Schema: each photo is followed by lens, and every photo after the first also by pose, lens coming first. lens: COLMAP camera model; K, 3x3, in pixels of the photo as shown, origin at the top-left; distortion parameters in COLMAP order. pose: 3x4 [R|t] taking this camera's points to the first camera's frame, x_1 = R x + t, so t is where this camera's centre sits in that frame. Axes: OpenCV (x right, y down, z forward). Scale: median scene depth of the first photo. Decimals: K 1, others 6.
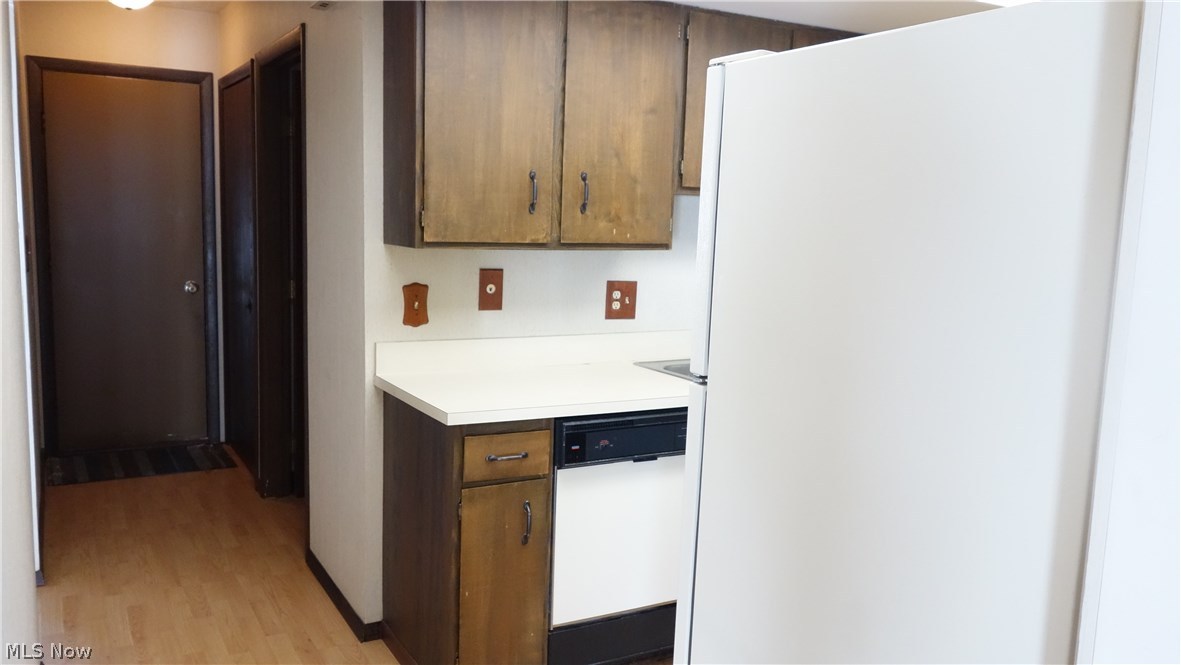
lens RADIAL K [[938.0, 0, 589.1], [0, 938.0, 330.0], [0, 0, 1]] dist [0.013241, -0.005508]
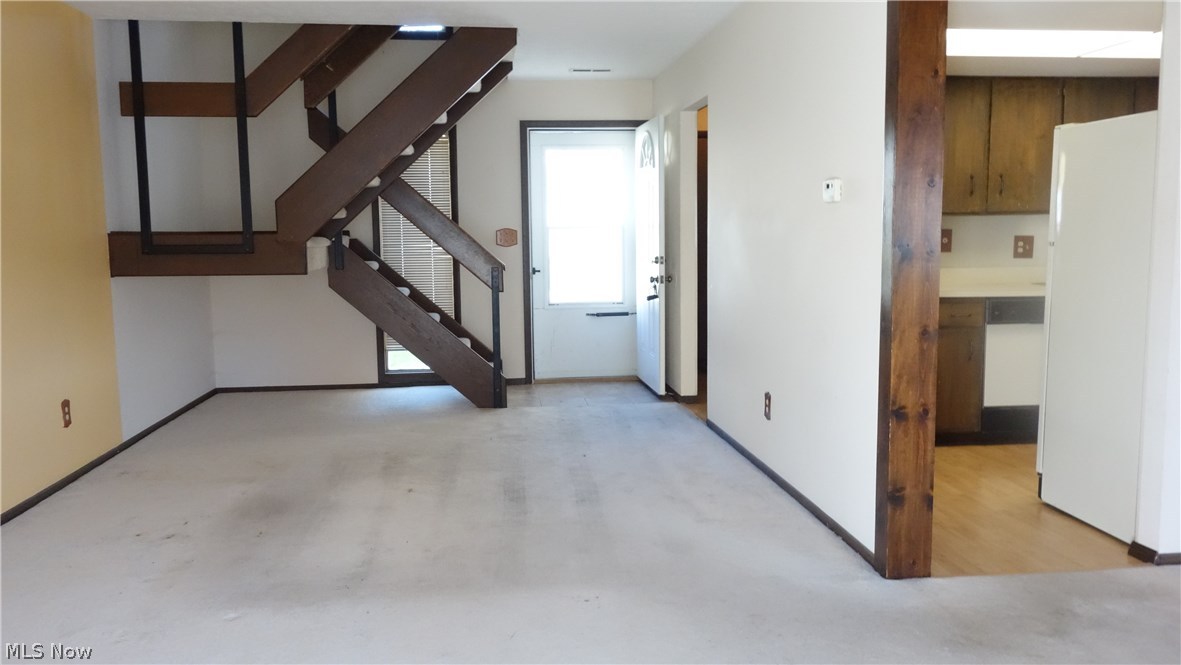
lens RADIAL K [[938.0, 0, 593.4], [0, 938.0, 337.7], [0, 0, 1]] dist [0.013241, -0.005508]
pose [[0.920072, -0.000239, -0.391749, -0.018379], [-0.006402, 0.999857, -0.015647, 0.192728], [0.391697, 0.016904, 0.919939, -1.030344]]
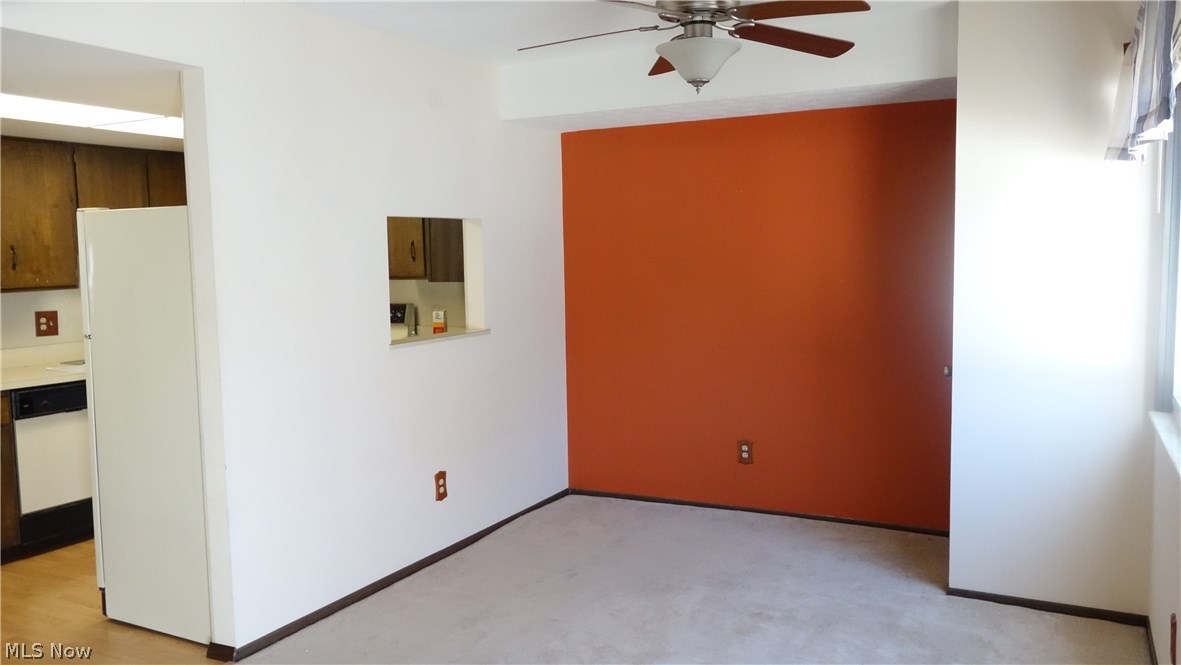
lens RADIAL K [[938.0, 0, 593.1], [0, 938.0, 334.7], [0, 0, 1]] dist [0.013241, -0.005508]
pose [[0.841466, -0.096623, 0.531600, -0.040667], [0.113420, 0.993547, 0.001055, 0.100868], [-0.528271, 0.059406, 0.846995, -0.916336]]
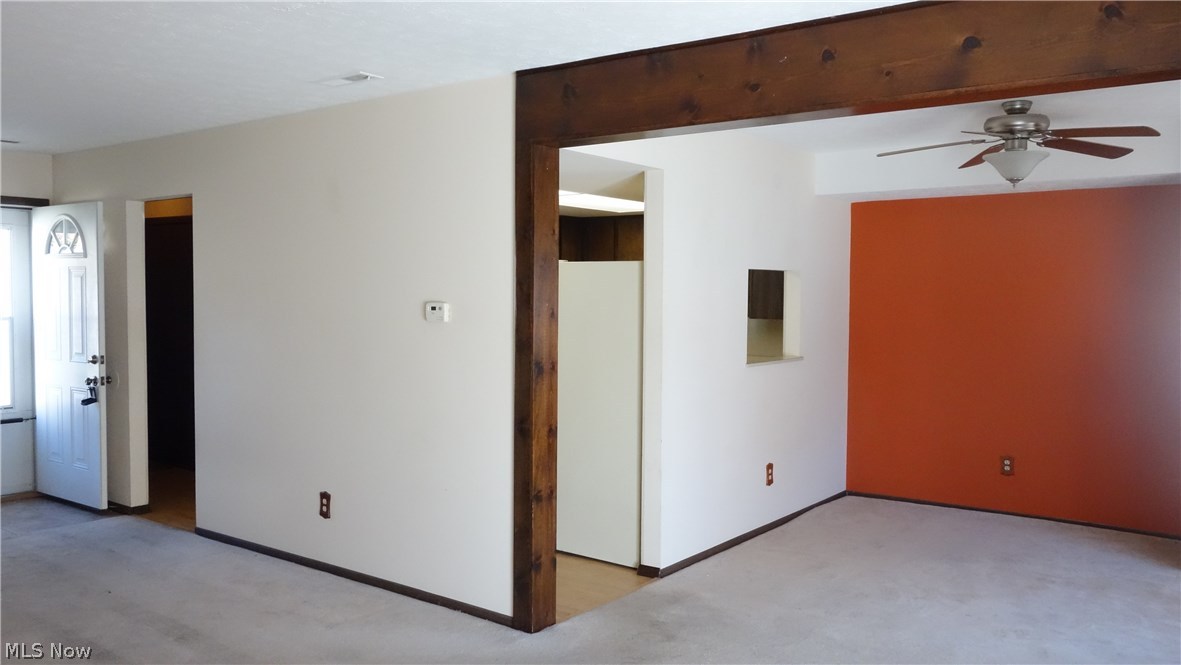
lens RADIAL K [[938.0, 0, 595.1], [0, 938.0, 336.4], [0, 0, 1]] dist [0.013241, -0.005508]
pose [[0.919707, -0.045065, 0.390011, -0.567185], [0.072698, 0.995759, -0.056376, 0.111874], [-0.385816, 0.080203, 0.919083, -1.192913]]
